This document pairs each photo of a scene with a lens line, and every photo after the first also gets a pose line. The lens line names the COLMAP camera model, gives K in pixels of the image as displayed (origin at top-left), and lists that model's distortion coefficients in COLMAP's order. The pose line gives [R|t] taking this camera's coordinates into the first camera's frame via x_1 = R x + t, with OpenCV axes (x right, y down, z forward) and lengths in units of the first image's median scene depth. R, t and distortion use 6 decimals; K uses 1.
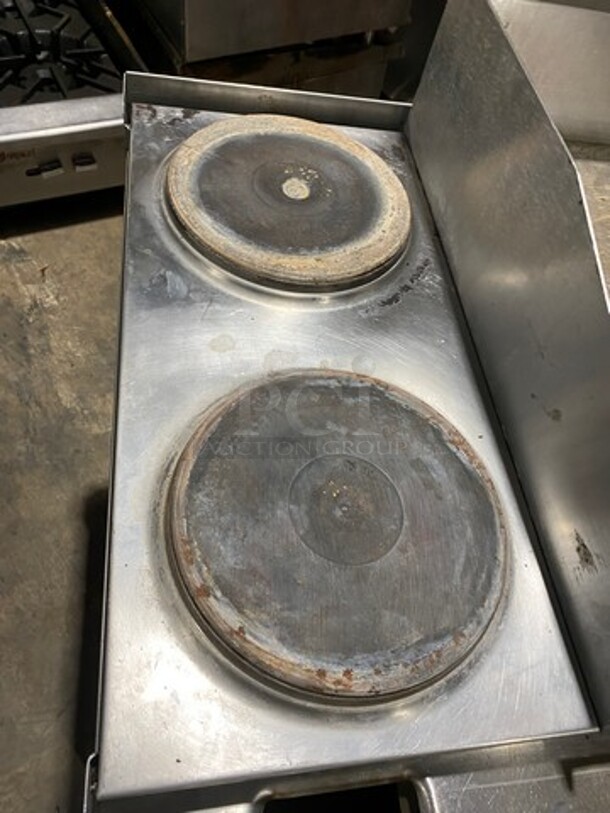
lens RADIAL K [[627.0, 0, 305.0], [0, 627.0, 406.5], [0, 0, 1]] dist [-0.003160, -0.004114]
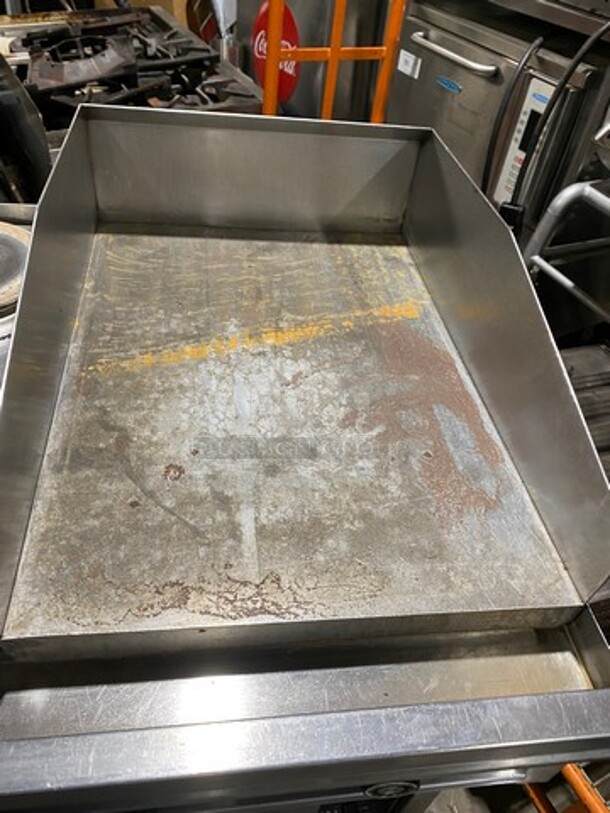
lens RADIAL K [[622.3, 0, 302.8], [0, 622.3, 395.9], [0, 0, 1]] dist [0.008910, -0.004254]
pose [[0.997318, -0.058919, -0.043414, 0.813670], [0.046204, 0.966922, -0.250852, 0.293910], [0.056758, 0.248173, 0.967051, -0.145077]]
